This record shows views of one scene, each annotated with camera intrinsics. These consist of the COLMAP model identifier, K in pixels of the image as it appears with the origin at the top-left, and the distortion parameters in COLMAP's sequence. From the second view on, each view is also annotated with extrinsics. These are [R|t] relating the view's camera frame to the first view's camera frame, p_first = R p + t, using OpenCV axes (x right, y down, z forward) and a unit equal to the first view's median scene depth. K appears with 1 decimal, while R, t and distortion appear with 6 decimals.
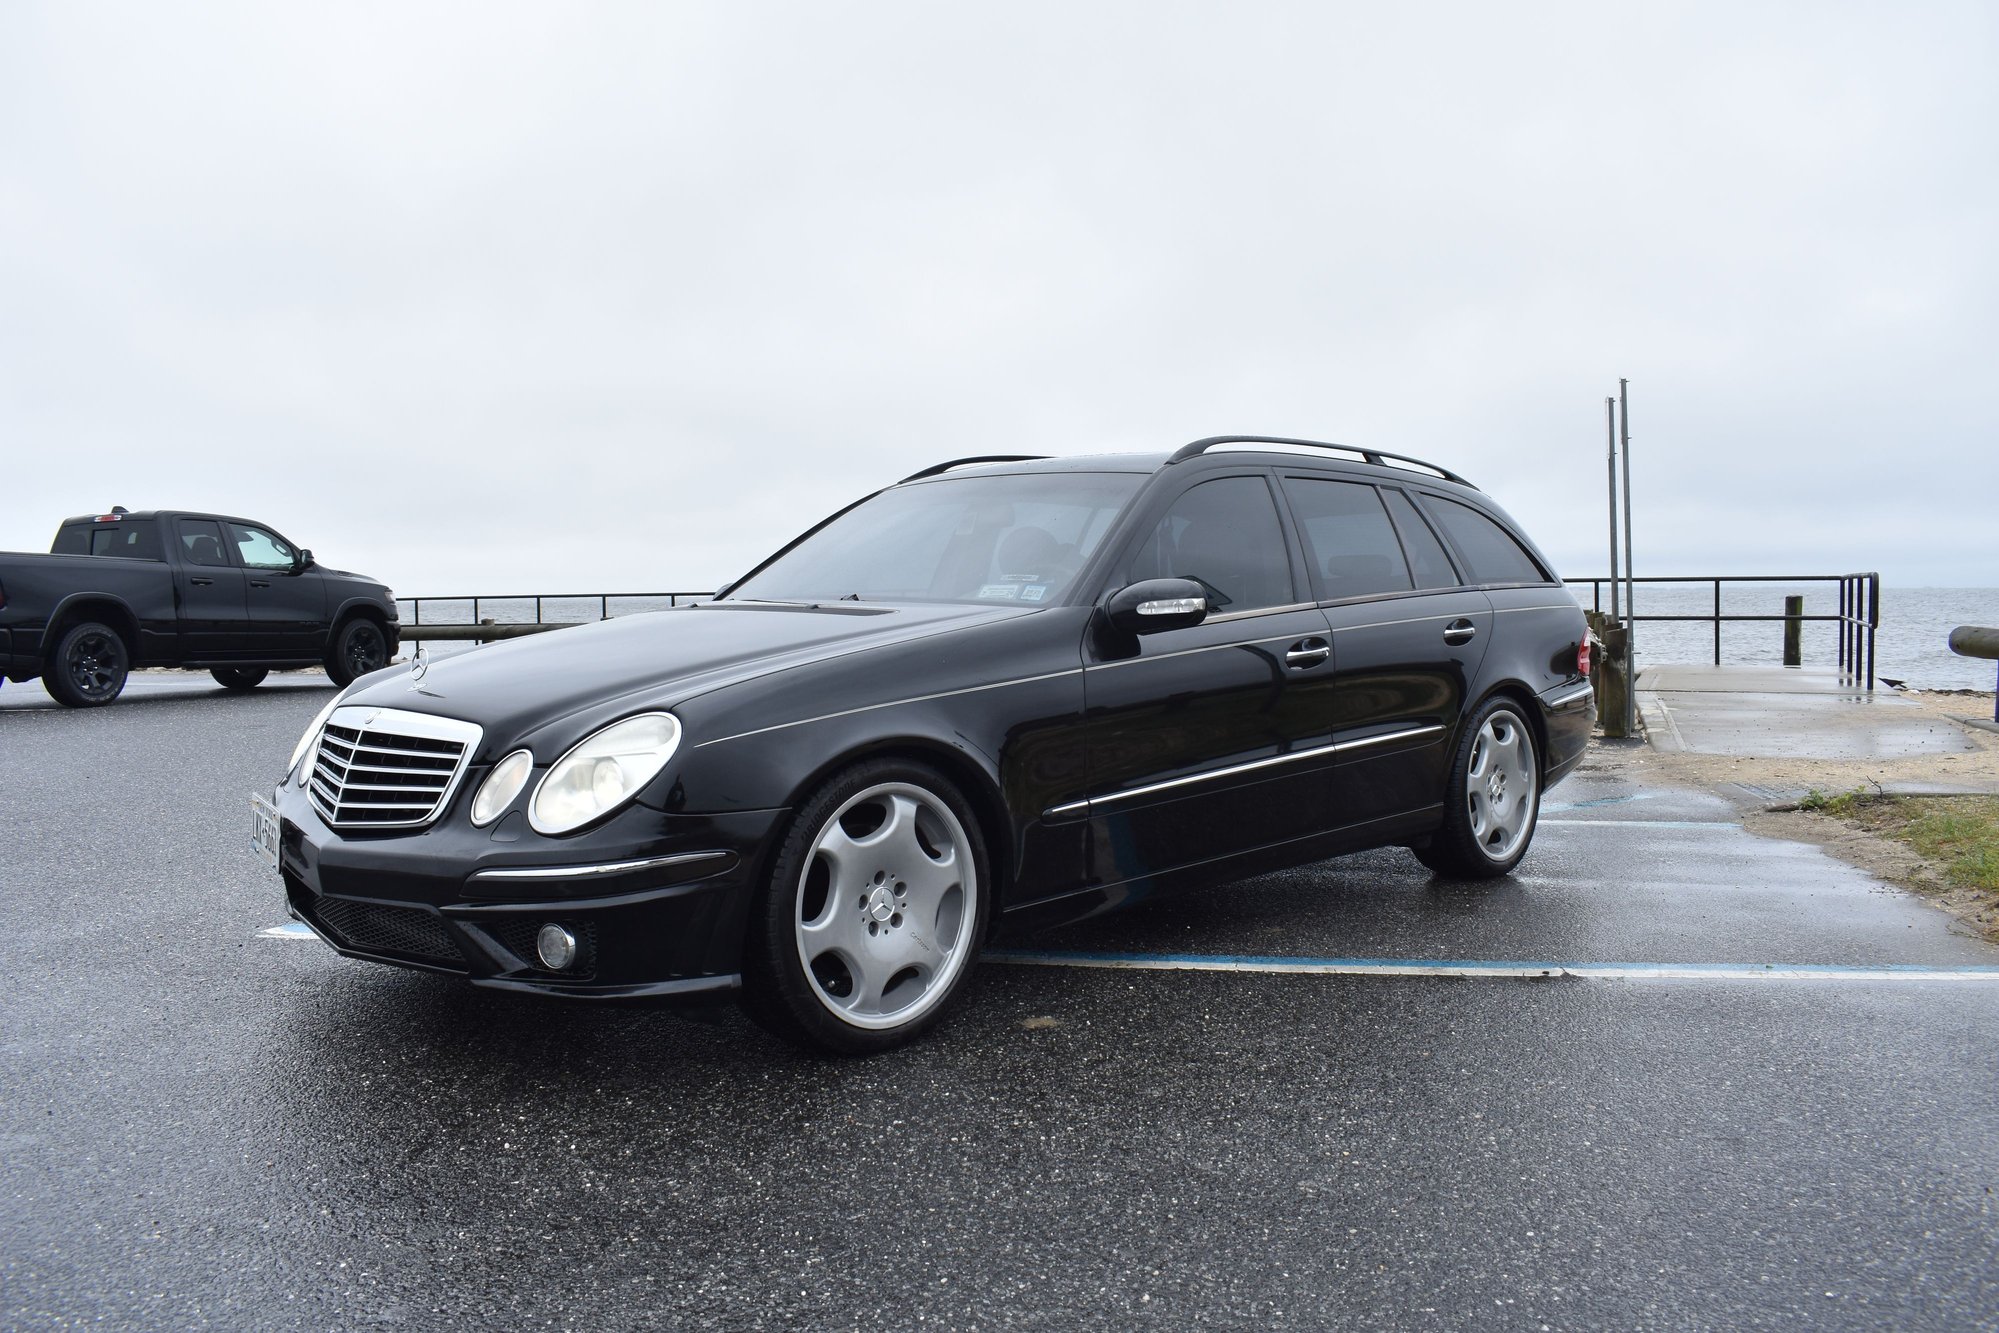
lens RADIAL K [[1558.2, 0, 997.0], [0, 1558.2, 666.7], [0, 0, 1]] dist [-0.092875, 0.009857]
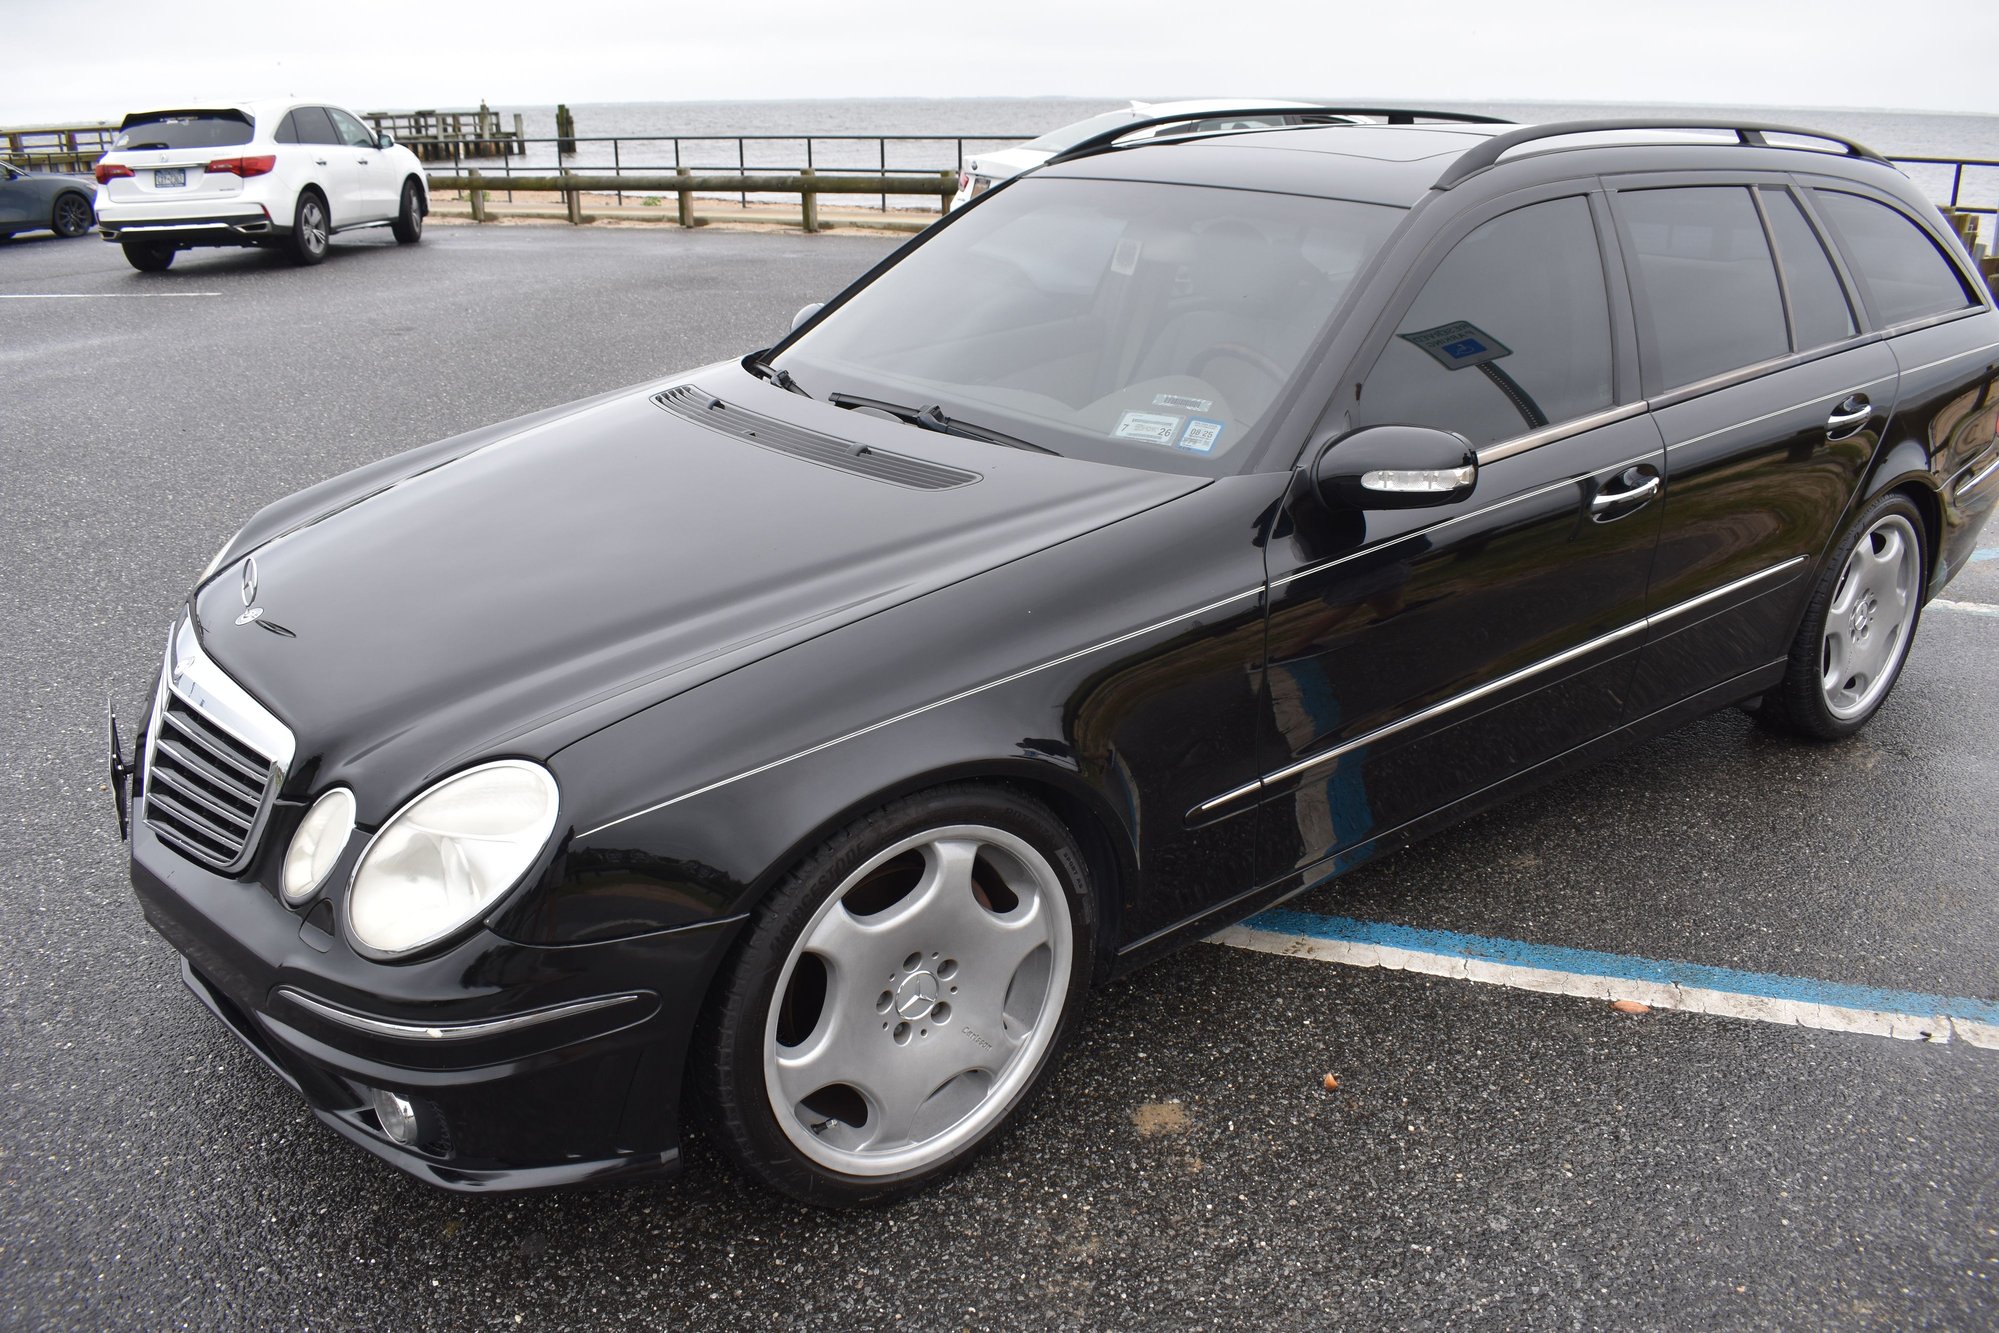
lens RADIAL K [[1558.2, 0, 997.0], [0, 1558.2, 666.7], [0, 0, 1]] dist [-0.092875, 0.009857]
pose [[0.987826, 0.058392, -0.144191, 0.039072], [-0.011769, 0.952275, 0.305013, -0.152950], [0.155120, -0.299603, 0.941369, 0.367365]]
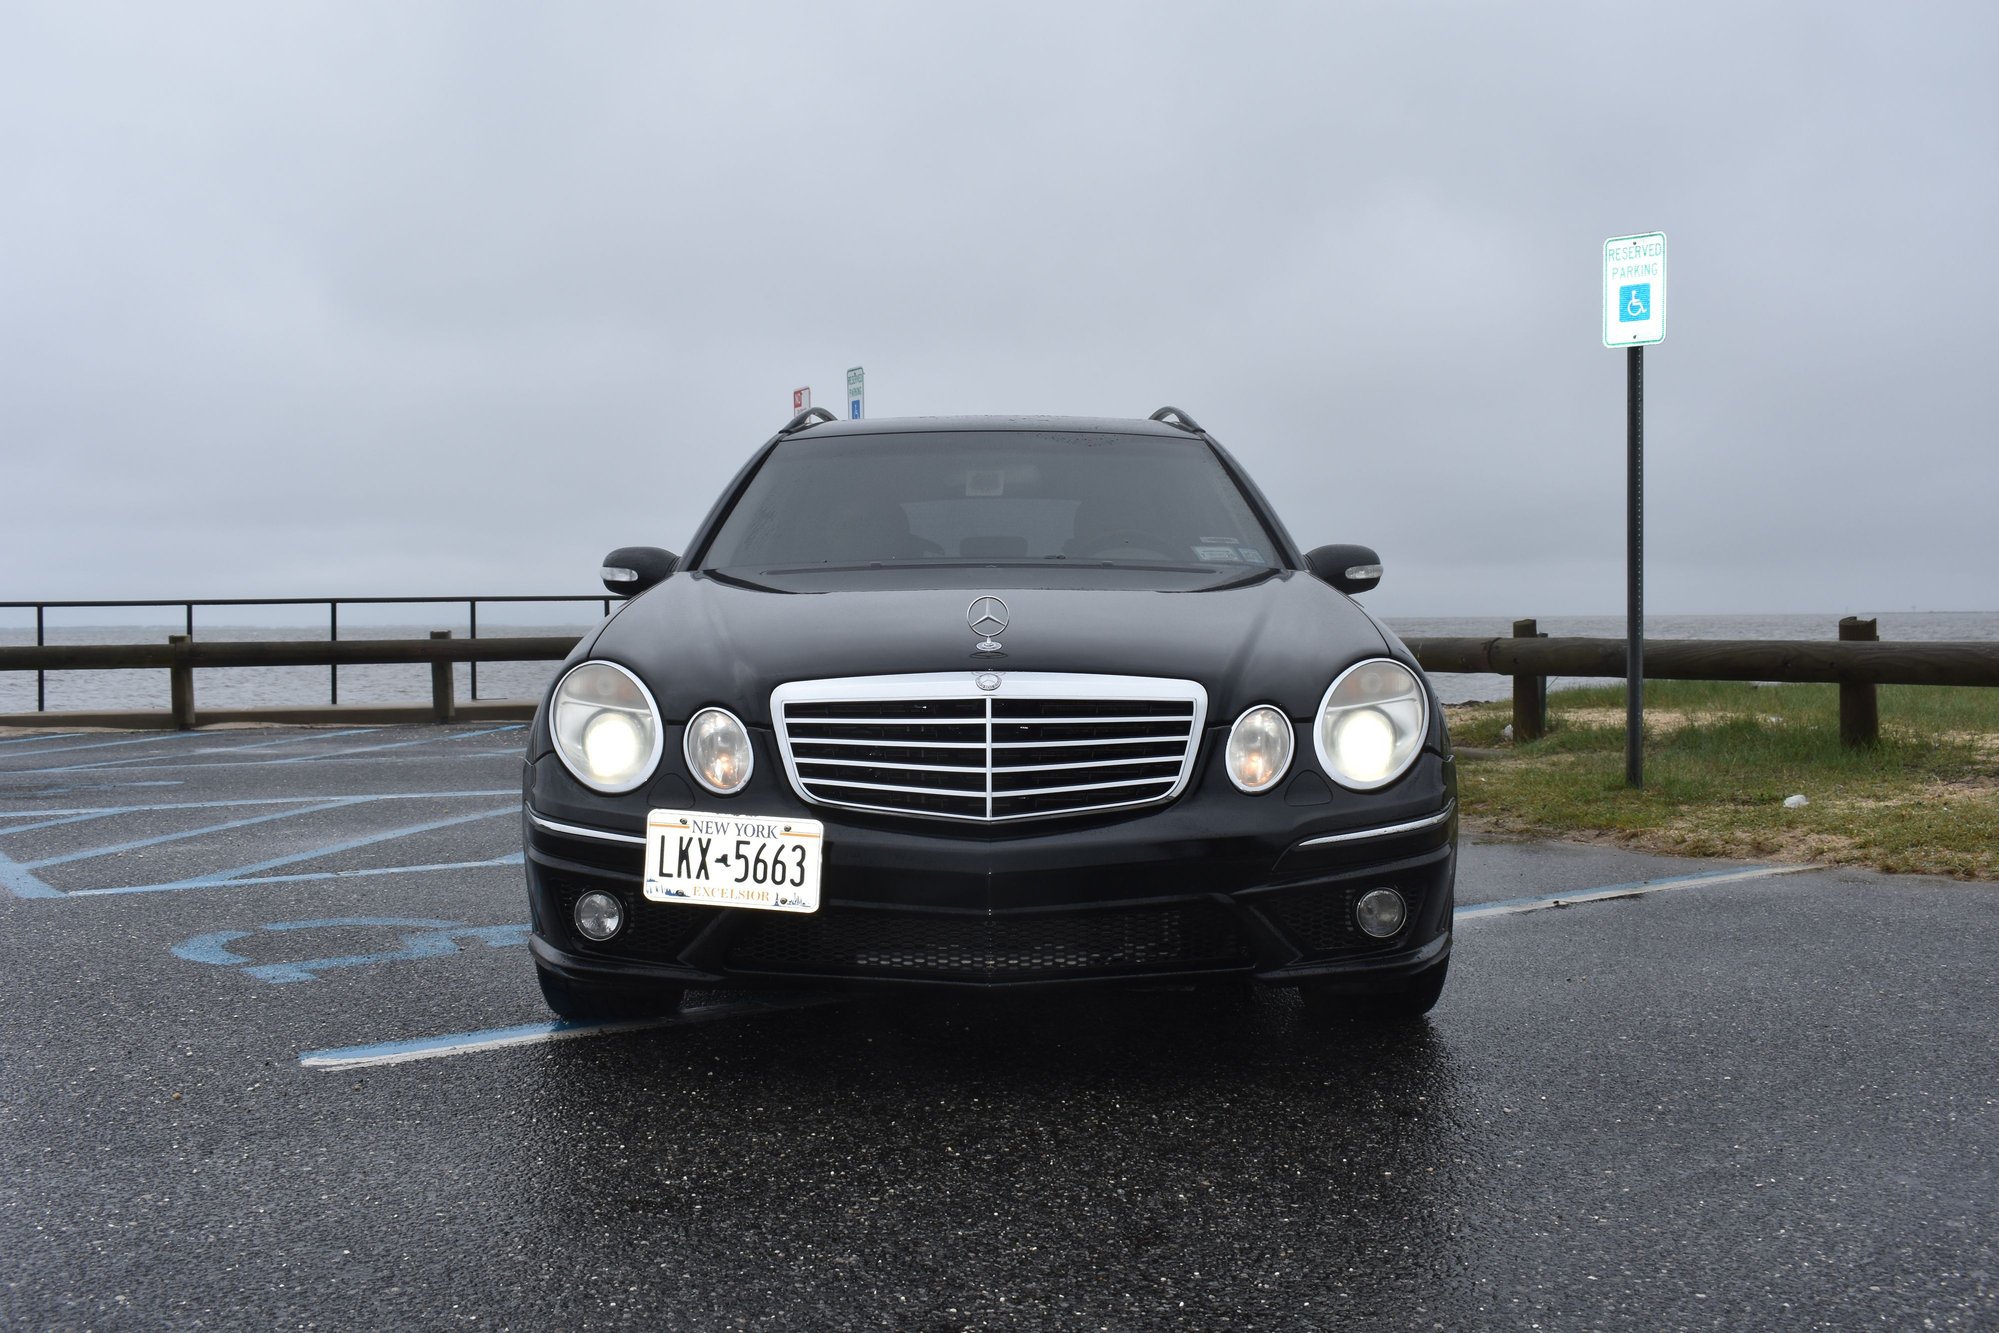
lens RADIAL K [[1974.4, 0, 1000.5], [0, 1974.4, 656.8], [0, 0, 1]] dist [-0.073410, 0.005527]
pose [[0.713508, -0.007470, 0.700607, -0.953194], [0.030732, 0.999314, -0.020643, 0.035804], [-0.699973, 0.036260, 0.713249, 0.248559]]
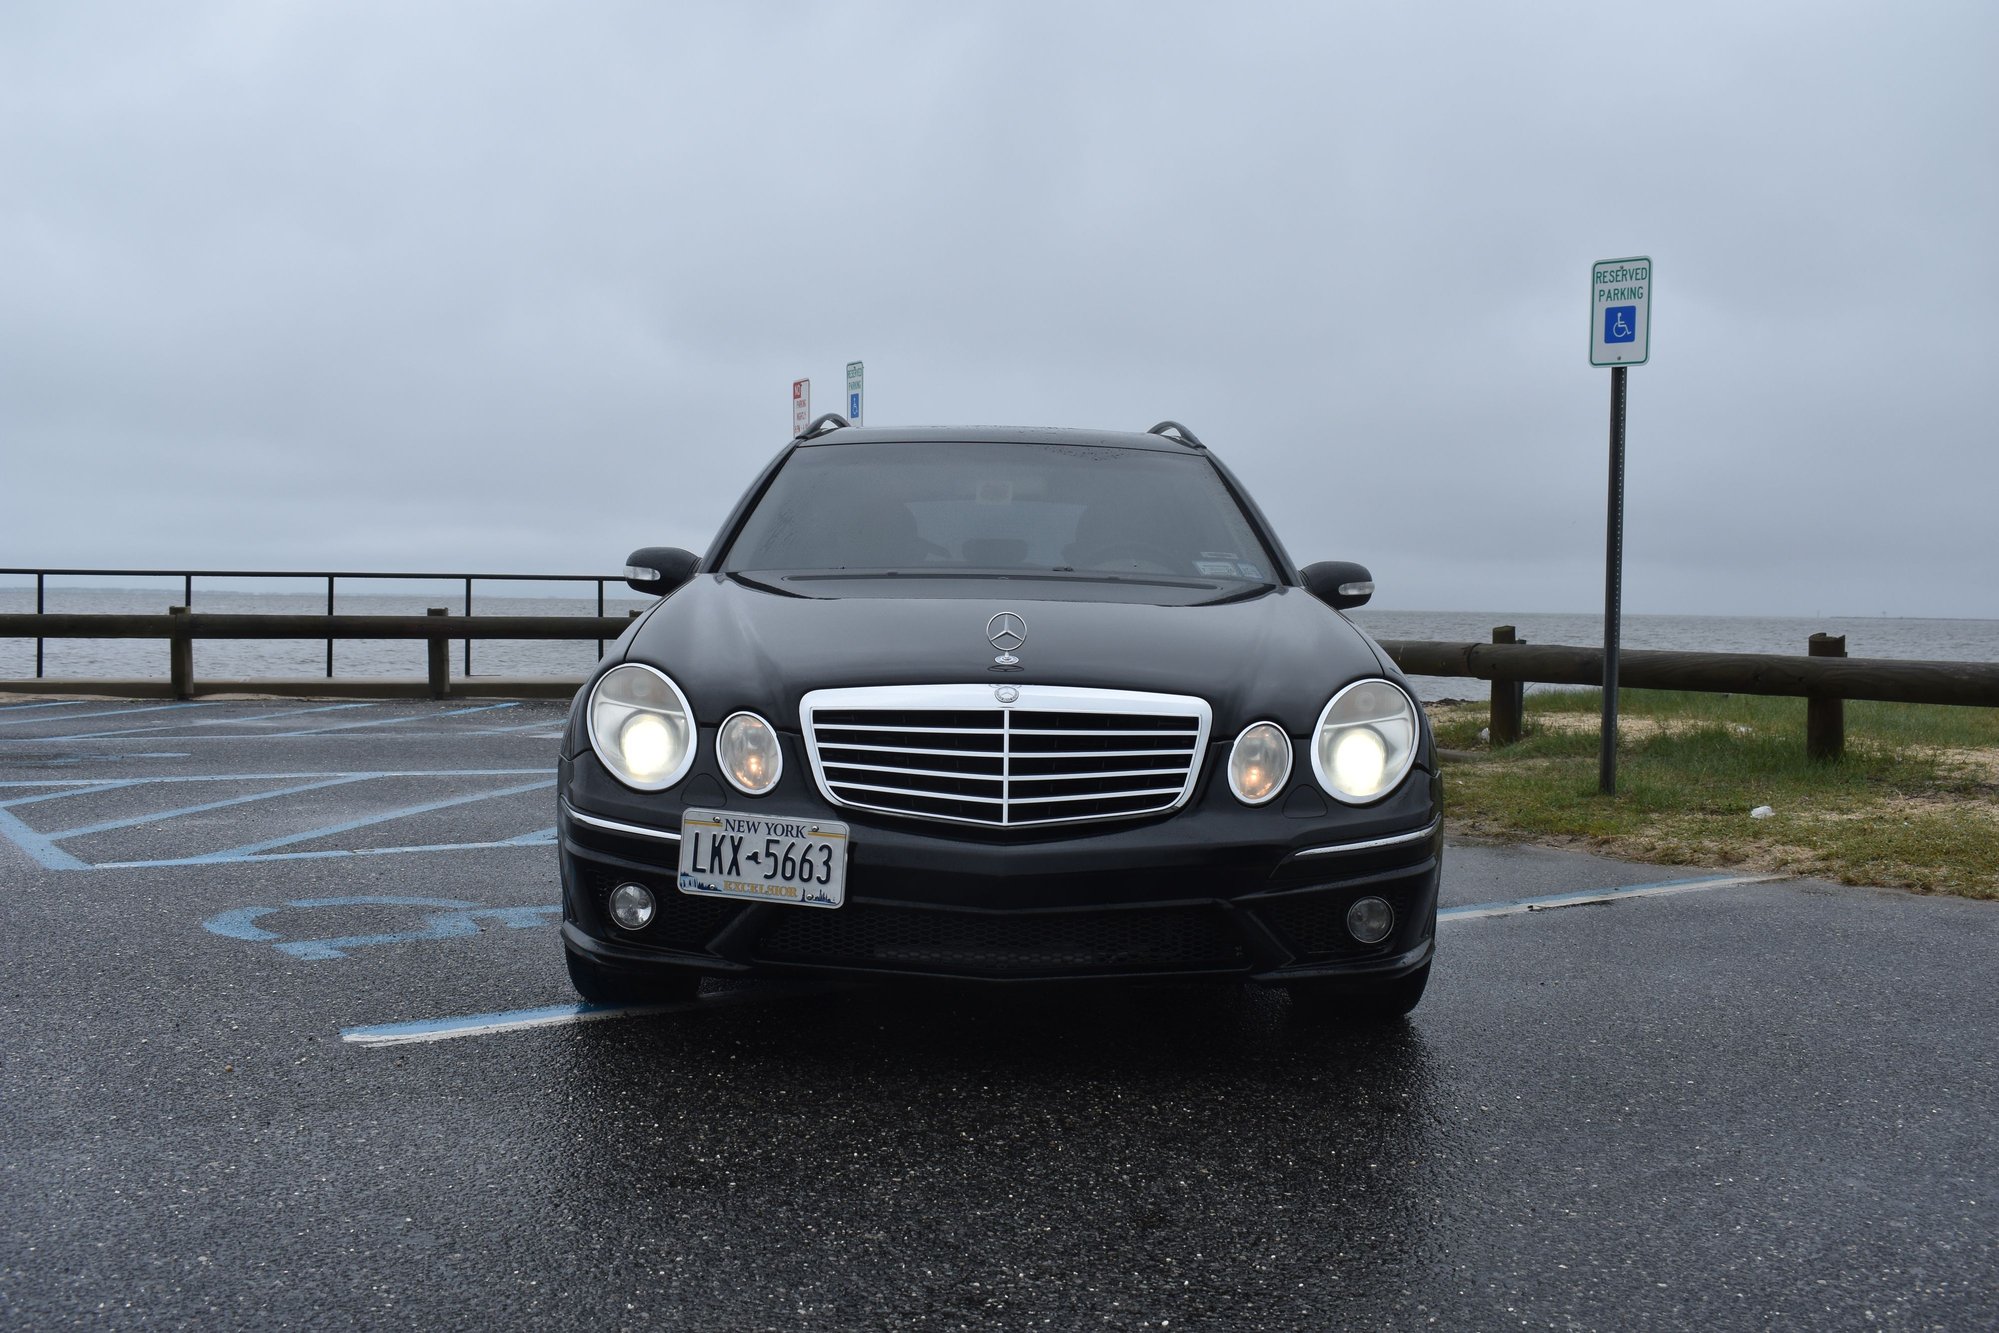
lens RADIAL K [[1960.1, 0, 1002.6], [0, 1960.1, 659.3], [0, 0, 1]] dist [-0.072230, 0.002792]
pose [[0.705405, 0.002719, 0.708799, -0.997573], [0.006846, 0.999920, -0.010648, 0.022138], [-0.708772, 0.012364, 0.705330, 0.228629]]
